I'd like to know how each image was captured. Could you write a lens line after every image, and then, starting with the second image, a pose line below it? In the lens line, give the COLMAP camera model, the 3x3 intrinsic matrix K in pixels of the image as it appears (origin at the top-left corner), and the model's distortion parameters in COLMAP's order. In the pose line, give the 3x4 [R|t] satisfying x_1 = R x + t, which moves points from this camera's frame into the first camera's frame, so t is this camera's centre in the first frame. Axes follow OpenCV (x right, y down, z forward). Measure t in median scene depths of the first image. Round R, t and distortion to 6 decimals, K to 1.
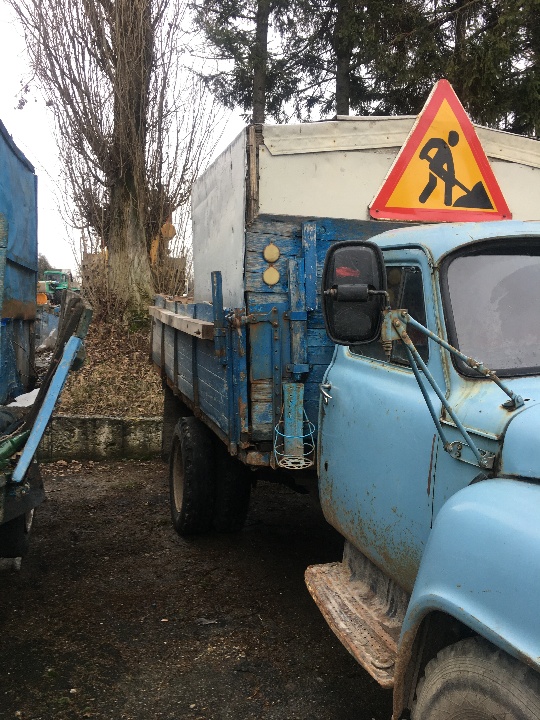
lens RADIAL K [[609.8, 0, 269.3], [0, 609.8, 358.3], [0, 0, 1]] dist [0.011783, -0.012629]
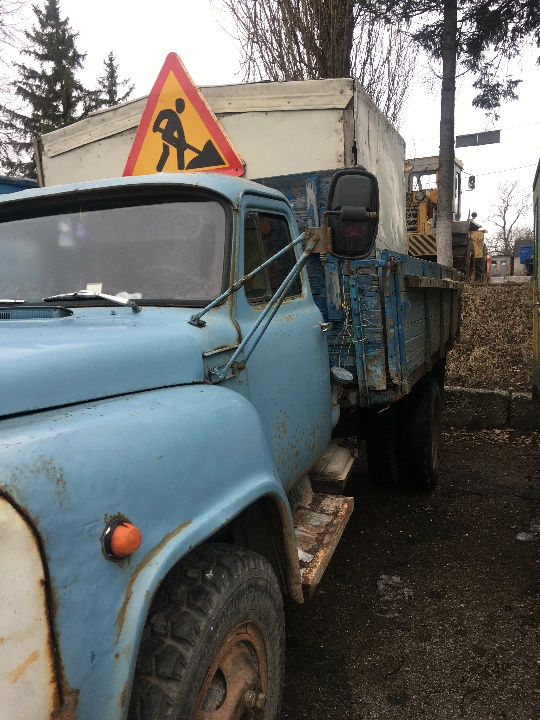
lens RADIAL K [[609.8, 0, 269.6], [0, 609.8, 357.4], [0, 0, 1]] dist [0.011783, -0.012629]
pose [[0.775910, 0.022817, -0.630430, 1.109017], [0.004181, 0.999138, 0.041307, 0.037020], [0.630829, -0.034686, 0.775146, 0.254815]]
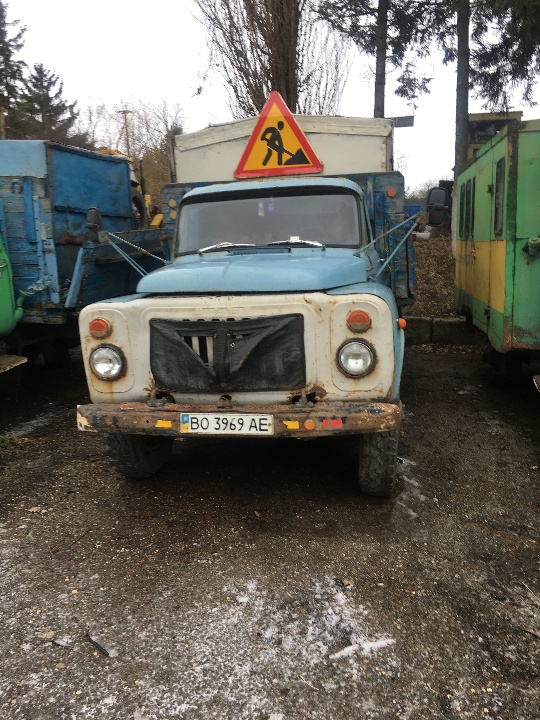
lens RADIAL K [[609.8, 0, 270.1], [0, 609.8, 363.7], [0, 0, 1]] dist [0.011783, -0.012629]
pose [[0.883511, 0.049838, -0.465752, 1.118314], [0.009923, 0.992109, 0.124985, 0.094763], [0.468306, -0.115048, 0.876044, -0.613253]]
